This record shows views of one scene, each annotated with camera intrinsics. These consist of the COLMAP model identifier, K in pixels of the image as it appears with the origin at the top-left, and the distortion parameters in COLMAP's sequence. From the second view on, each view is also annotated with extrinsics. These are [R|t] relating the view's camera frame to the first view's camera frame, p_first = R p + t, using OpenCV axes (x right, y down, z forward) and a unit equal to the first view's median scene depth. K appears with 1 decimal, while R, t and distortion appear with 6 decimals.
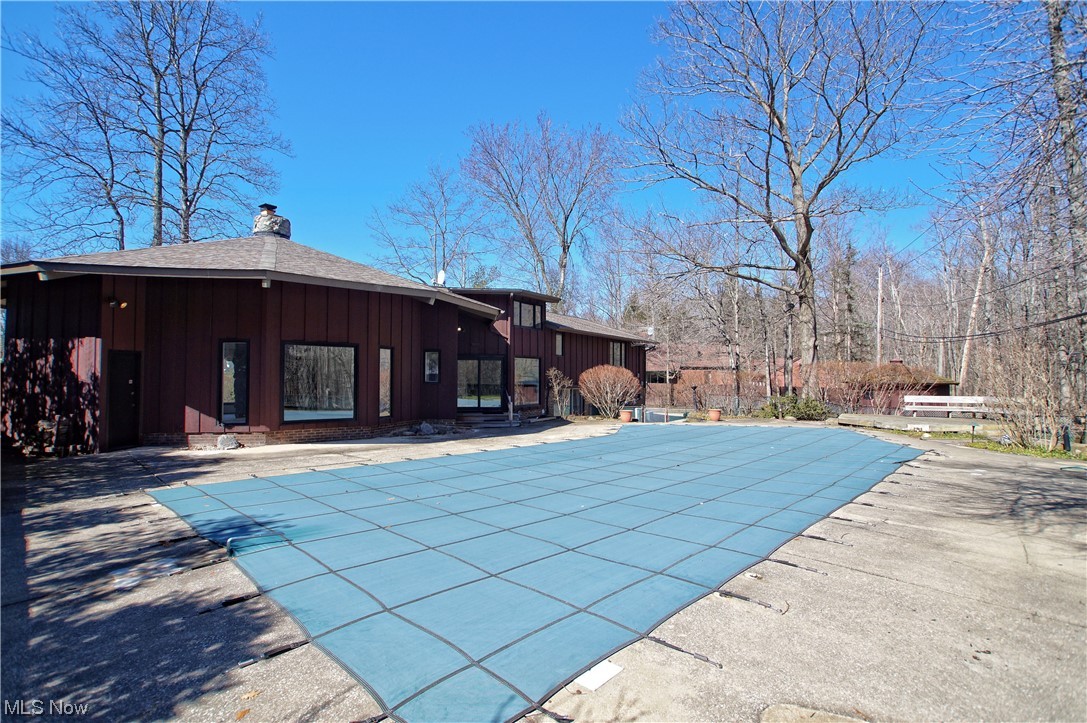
lens RADIAL K [[514.9, 0, 543.5], [0, 514.9, 361.5], [0, 0, 1]] dist [-0.000251, 0.000076]
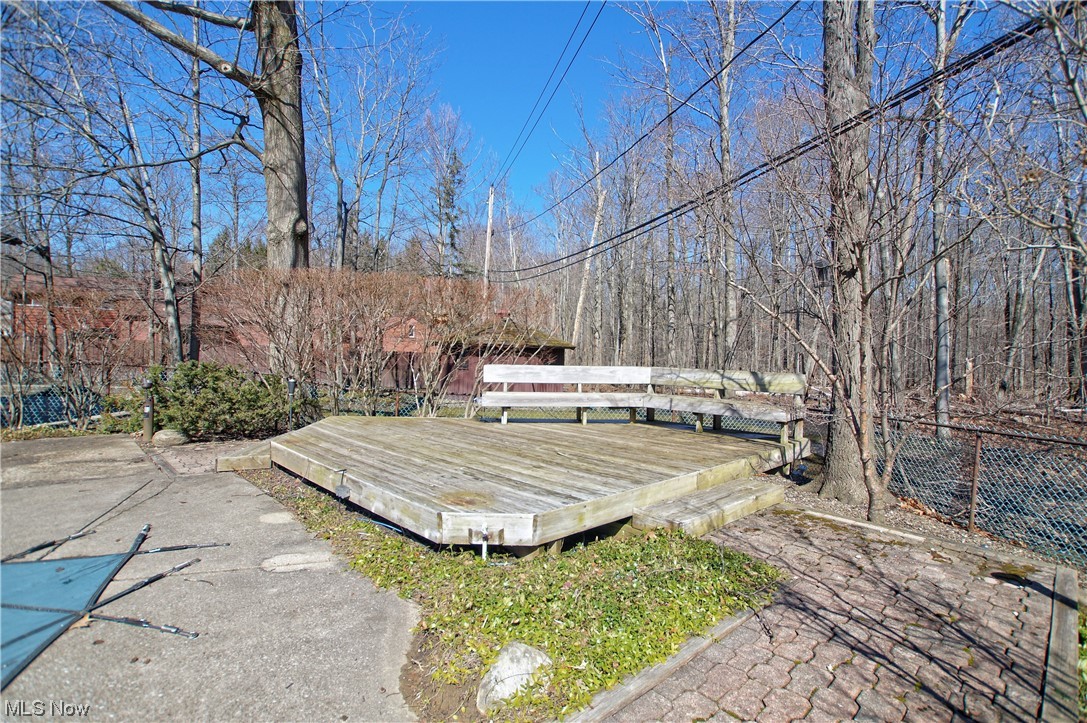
lens RADIAL K [[514.9, 0, 543.5], [0, 514.9, 361.5], [0, 0, 1]] dist [-0.000251, 0.000076]
pose [[0.798436, -0.006568, 0.602044, 0.482935], [-0.026708, 0.998570, 0.046314, 0.042820], [-0.601487, -0.053058, 0.797119, 0.641275]]
